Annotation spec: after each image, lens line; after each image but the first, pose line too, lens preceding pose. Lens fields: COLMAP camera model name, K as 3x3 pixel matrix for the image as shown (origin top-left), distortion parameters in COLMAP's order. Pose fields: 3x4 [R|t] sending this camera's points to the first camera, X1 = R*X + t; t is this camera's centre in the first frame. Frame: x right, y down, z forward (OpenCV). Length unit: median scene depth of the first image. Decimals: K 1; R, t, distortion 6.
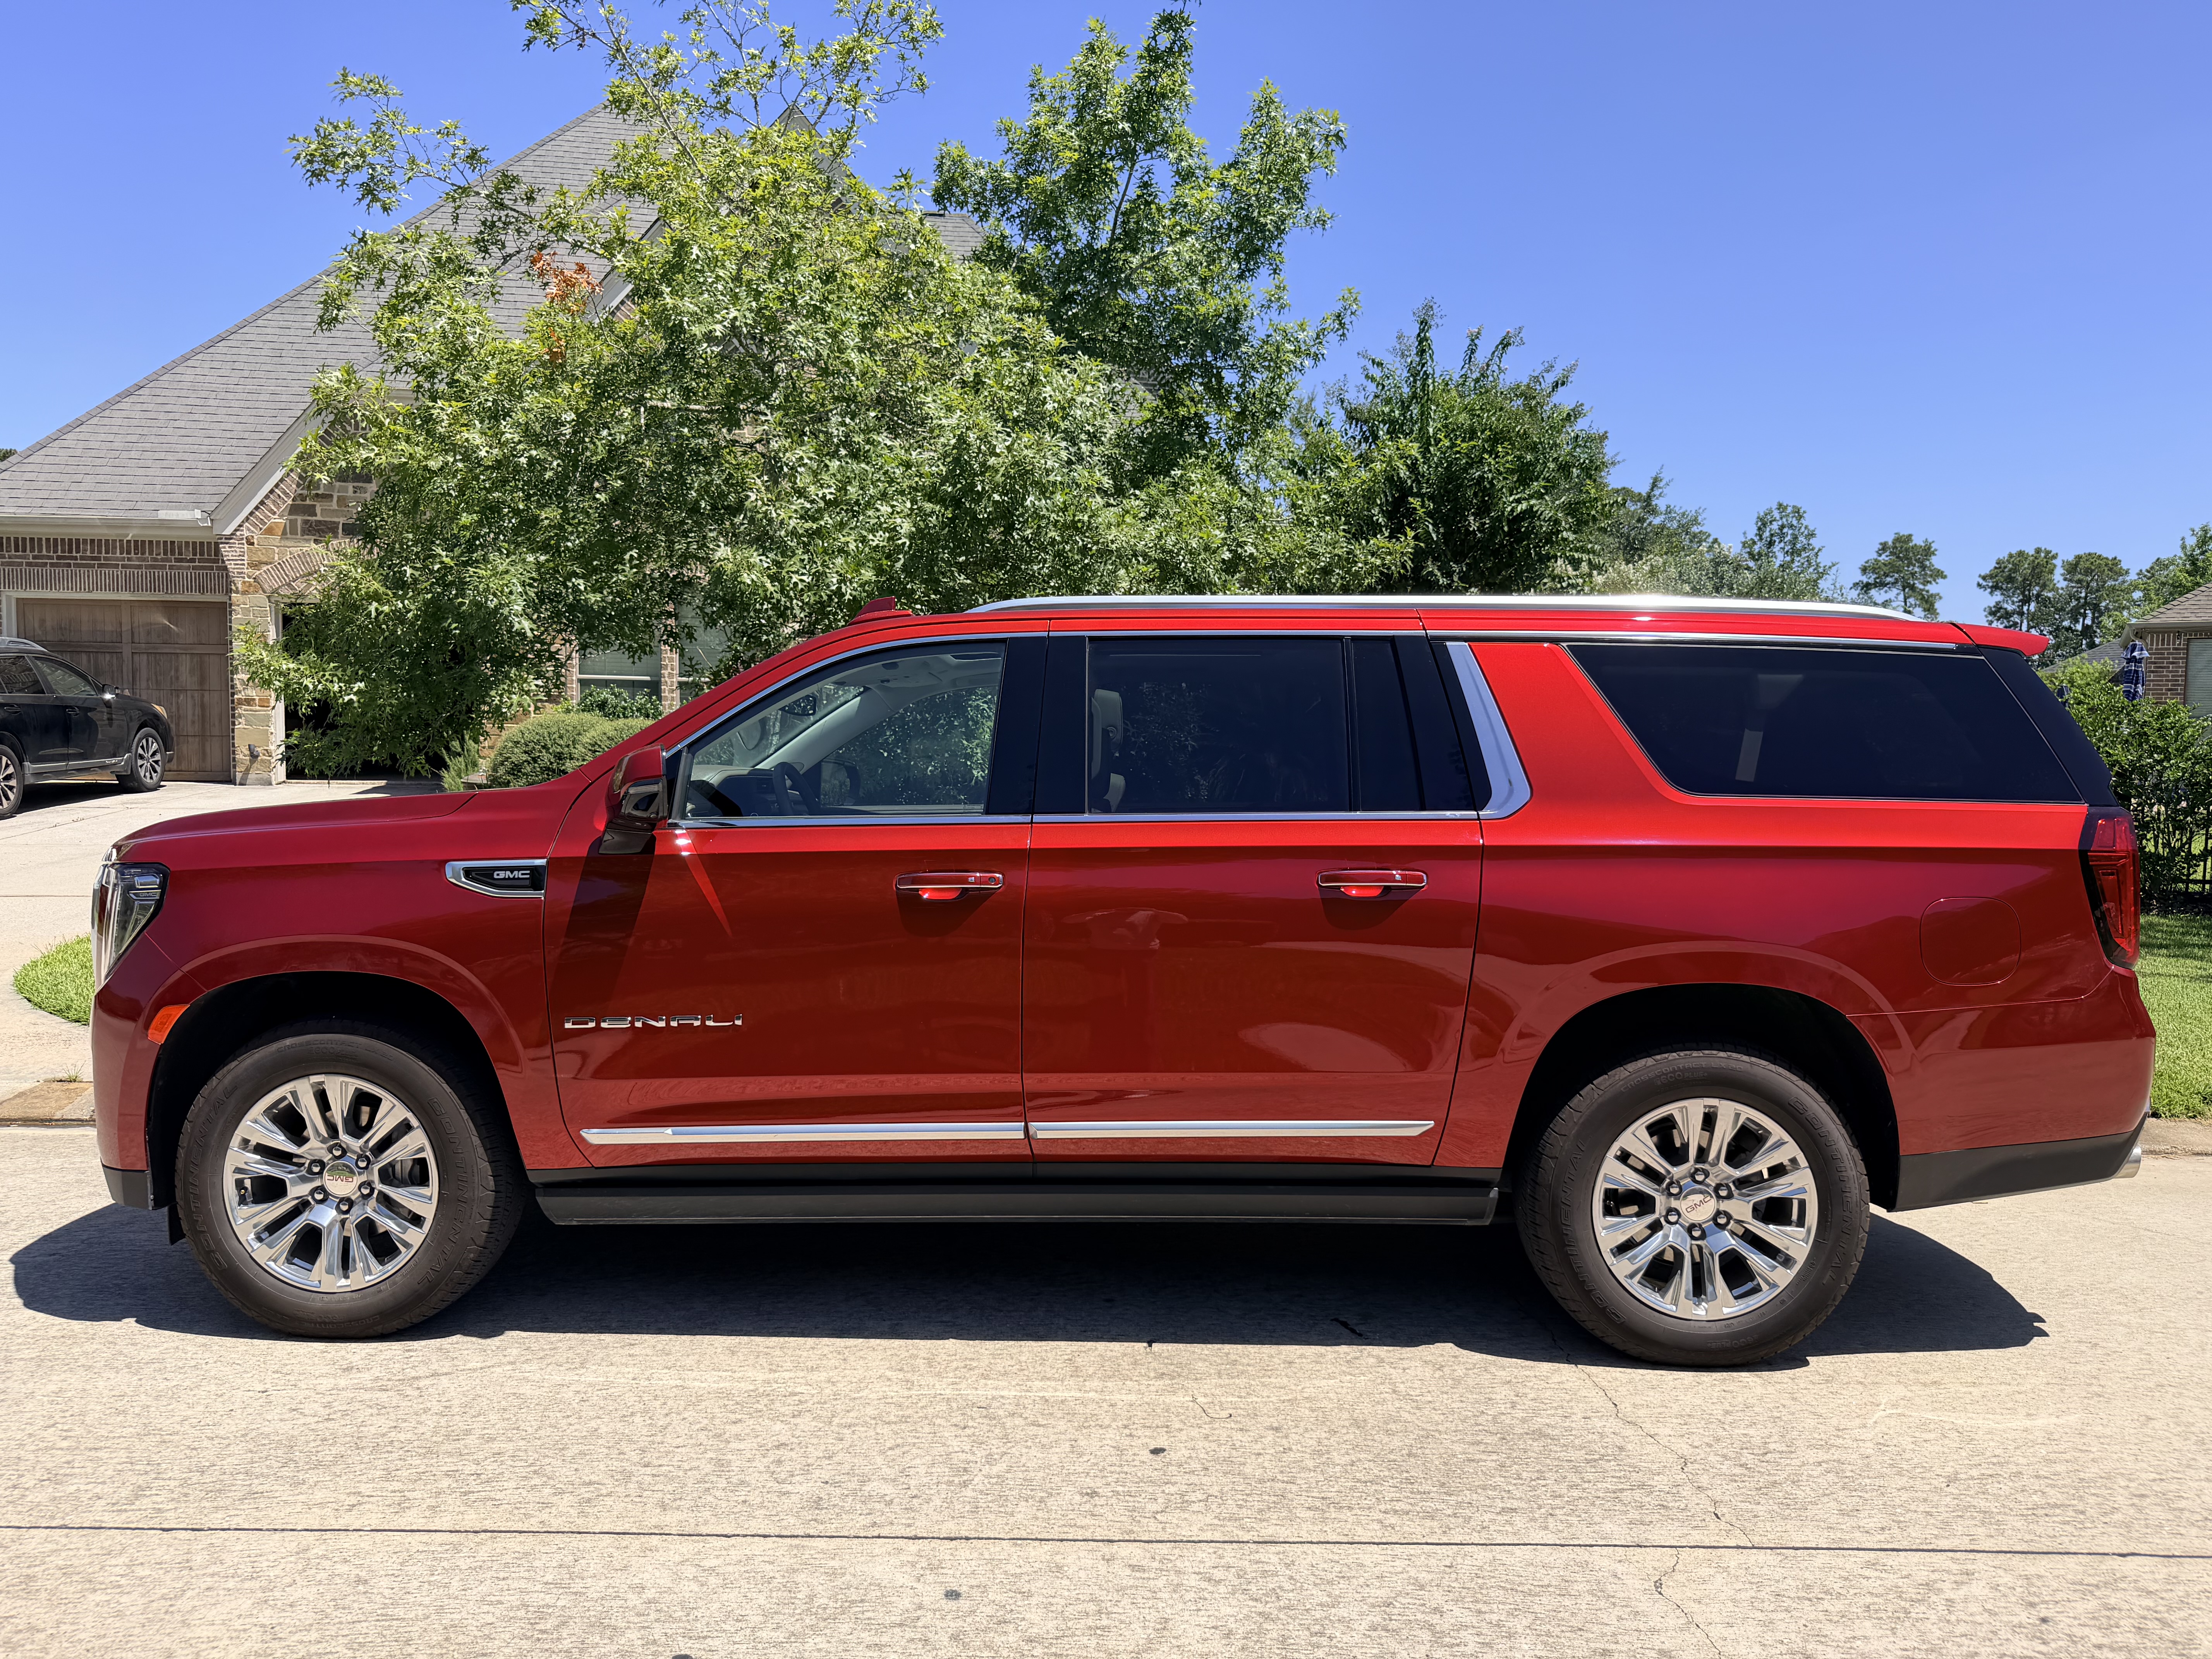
lens RADIAL K [[1528.0, 0, 1110.3], [0, 1528.0, 818.6], [0, 0, 1]] dist [0.057266, -0.060837]
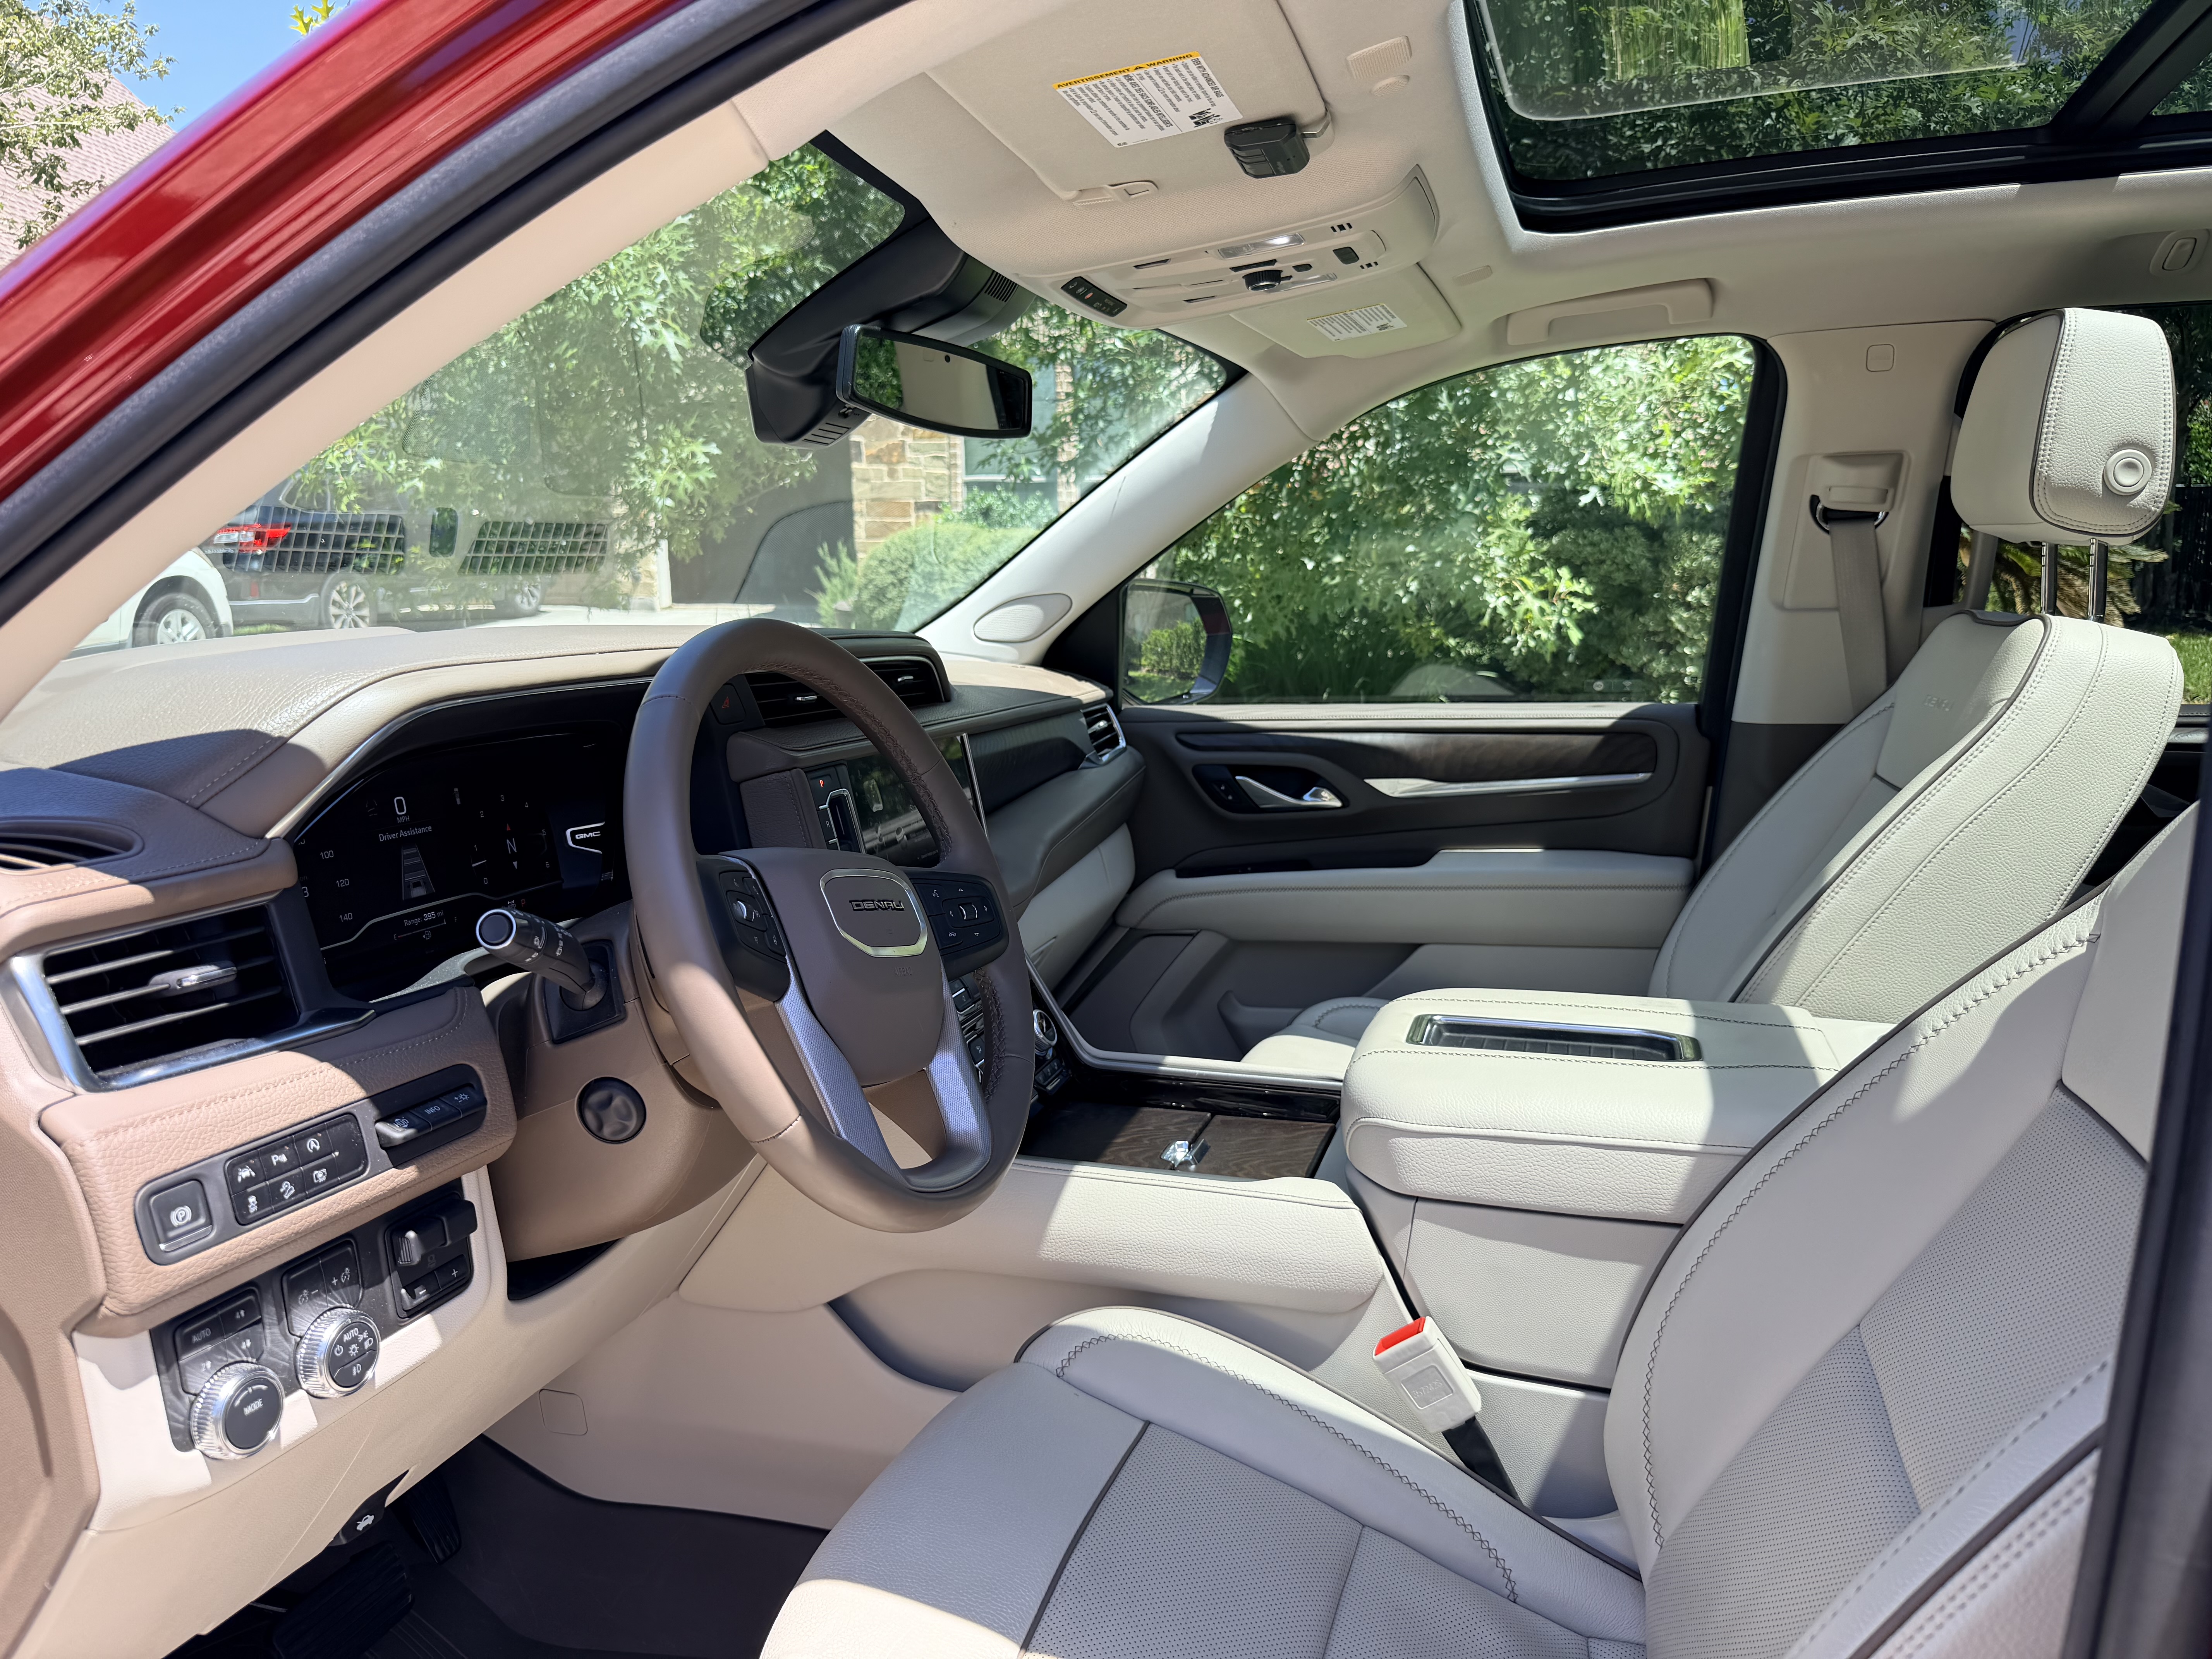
lens RADIAL K [[1528.0, 0, 1110.3], [0, 1528.0, 818.6], [0, 0, 1]] dist [0.057266, -0.060837]
pose [[0.958947, 0.031696, -0.281810, -0.076100], [0.002354, 0.992810, 0.119676, -0.023598], [0.283577, -0.115426, 0.951977, 0.577219]]
